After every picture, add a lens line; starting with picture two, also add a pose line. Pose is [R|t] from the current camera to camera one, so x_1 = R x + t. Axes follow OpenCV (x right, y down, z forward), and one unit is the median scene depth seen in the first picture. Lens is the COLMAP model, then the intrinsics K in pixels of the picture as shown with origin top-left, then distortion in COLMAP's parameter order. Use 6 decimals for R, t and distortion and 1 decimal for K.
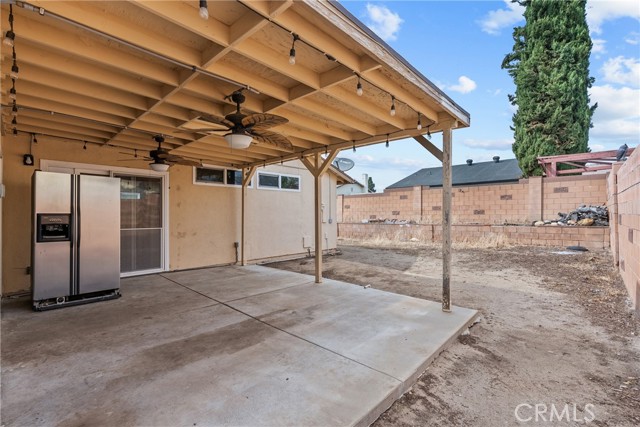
lens RADIAL K [[286.8, 0, 320.0], [0, 286.8, 213.5], [0, 0, 1]] dist [-0.016660, 0.006634]
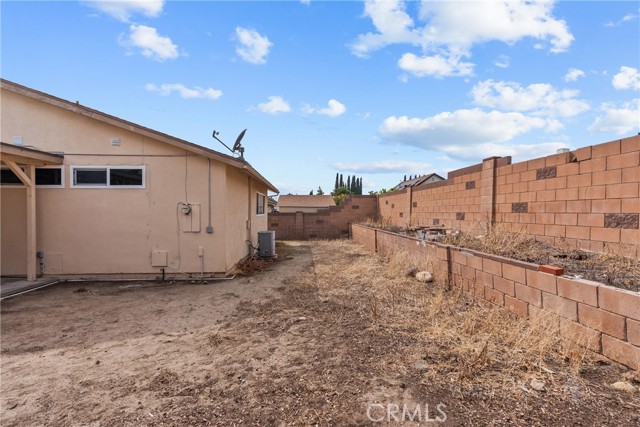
lens RADIAL K [[289.5, 0, 322.7], [0, 289.5, 216.0], [0, 0, 1]] dist [-0.015894, 0.007227]
pose [[0.737913, 0.016091, -0.674704, 1.577293], [-0.001816, 0.999759, 0.021857, -0.048207], [0.674894, -0.014904, 0.737765, 1.616074]]
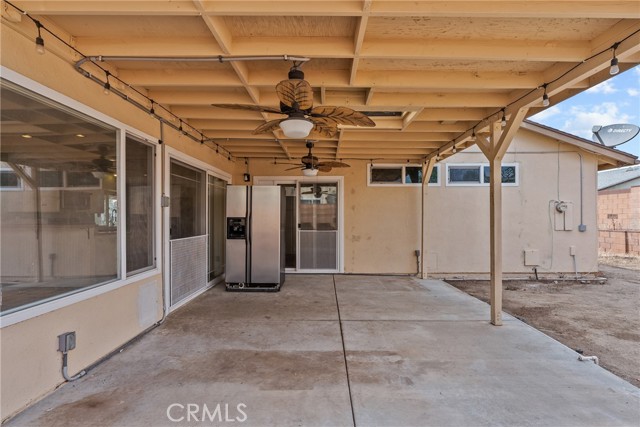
lens RADIAL K [[289.5, 0, 322.7], [0, 289.5, 216.0], [0, 0, 1]] dist [-0.015894, 0.007227]
pose [[0.684406, -0.000991, -0.729100, 0.250519], [0.001404, 0.999999, -0.000042, -0.004416], [0.729099, -0.000995, 0.684407, 0.342863]]
